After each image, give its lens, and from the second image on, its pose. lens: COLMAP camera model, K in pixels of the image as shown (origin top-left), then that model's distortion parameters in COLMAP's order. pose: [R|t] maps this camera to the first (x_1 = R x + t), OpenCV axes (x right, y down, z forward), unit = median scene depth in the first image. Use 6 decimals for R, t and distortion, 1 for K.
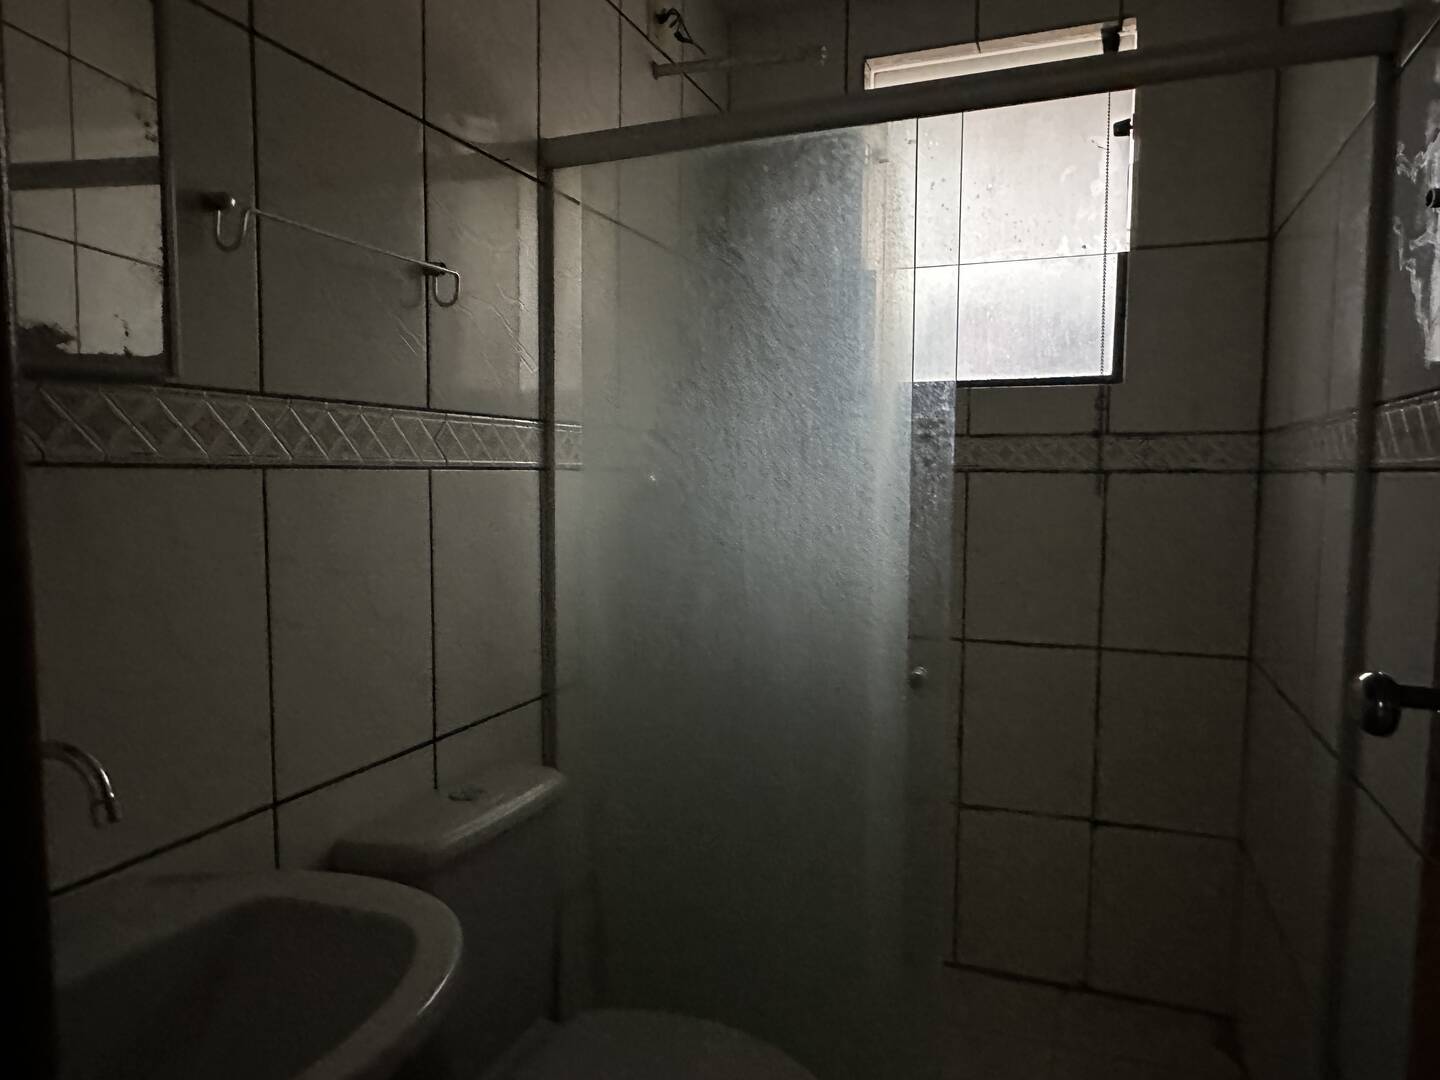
lens RADIAL K [[970.3, 0, 706.0], [0, 970.3, 547.1], [0, 0, 1]] dist [-0.001890, 0.003132]
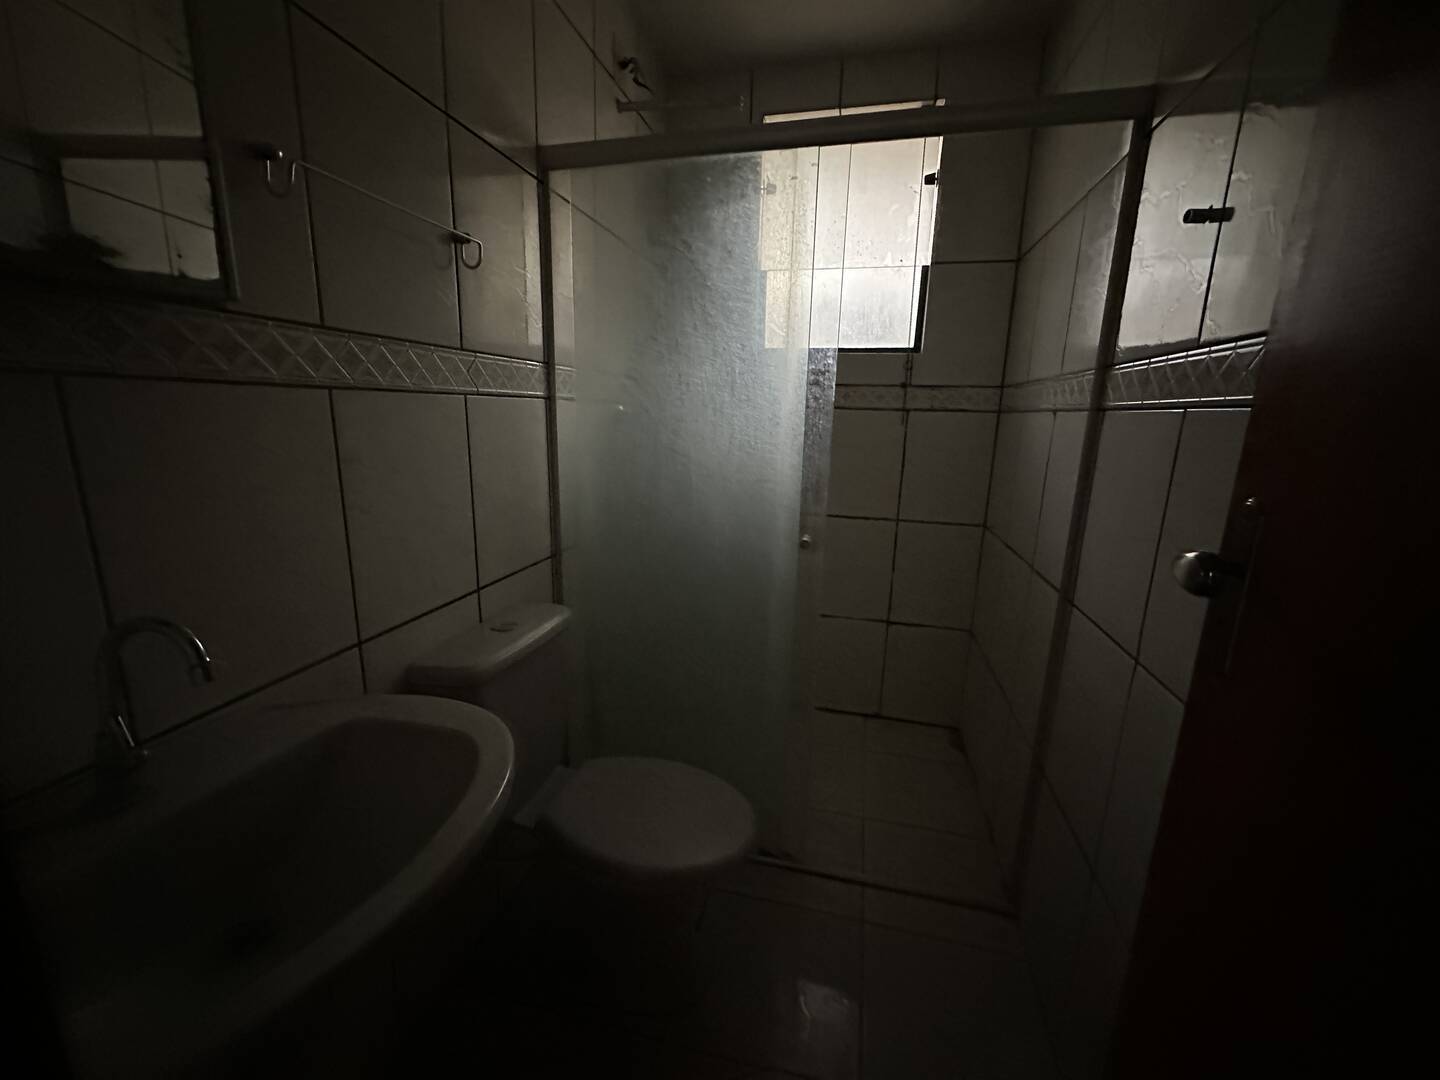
lens RADIAL K [[576.3, 0, 718.4], [0, 576.3, 536.7], [0, 0, 1]] dist [0.000327, 0.000503]
pose [[0.990242, -0.009246, 0.139052, -0.043611], [-0.010308, 0.990204, 0.139246, 0.000226], [-0.138977, -0.139321, 0.980446, 0.120235]]
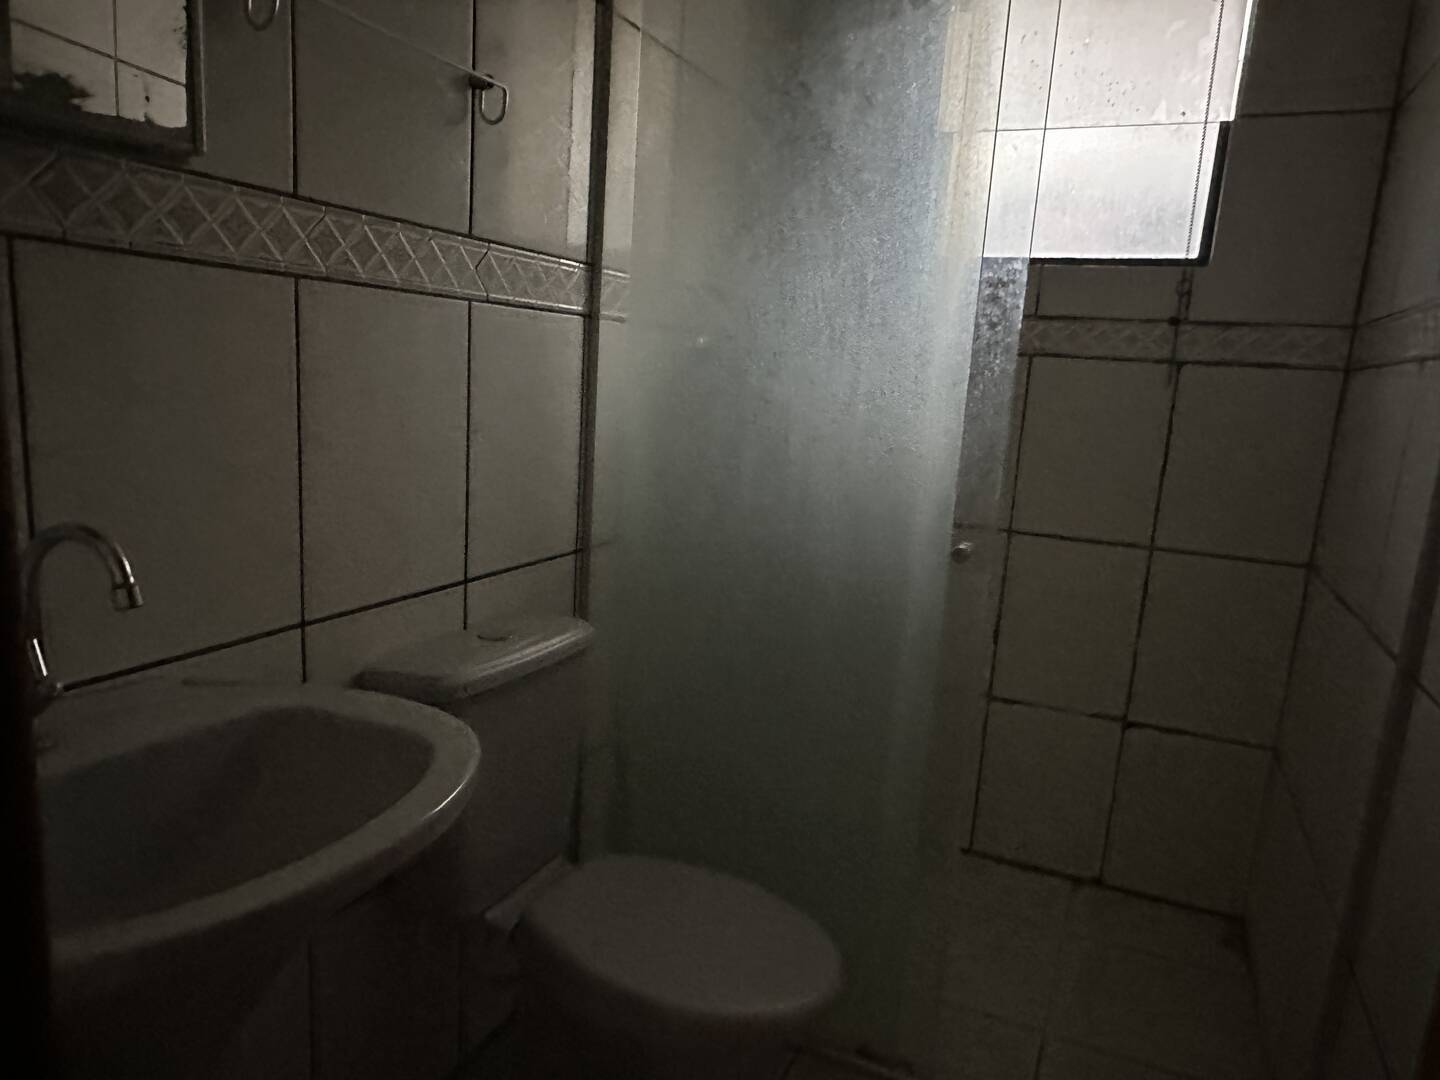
lens RADIAL K [[970.3, 0, 705.0], [0, 970.3, 553.8], [0, 0, 1]] dist [-0.001890, 0.003132]
pose [[0.997026, 0.065533, -0.040555, 0.002542], [-0.060637, 0.991857, 0.111999, 0.042275], [0.047564, -0.109207, 0.992880, 0.027381]]
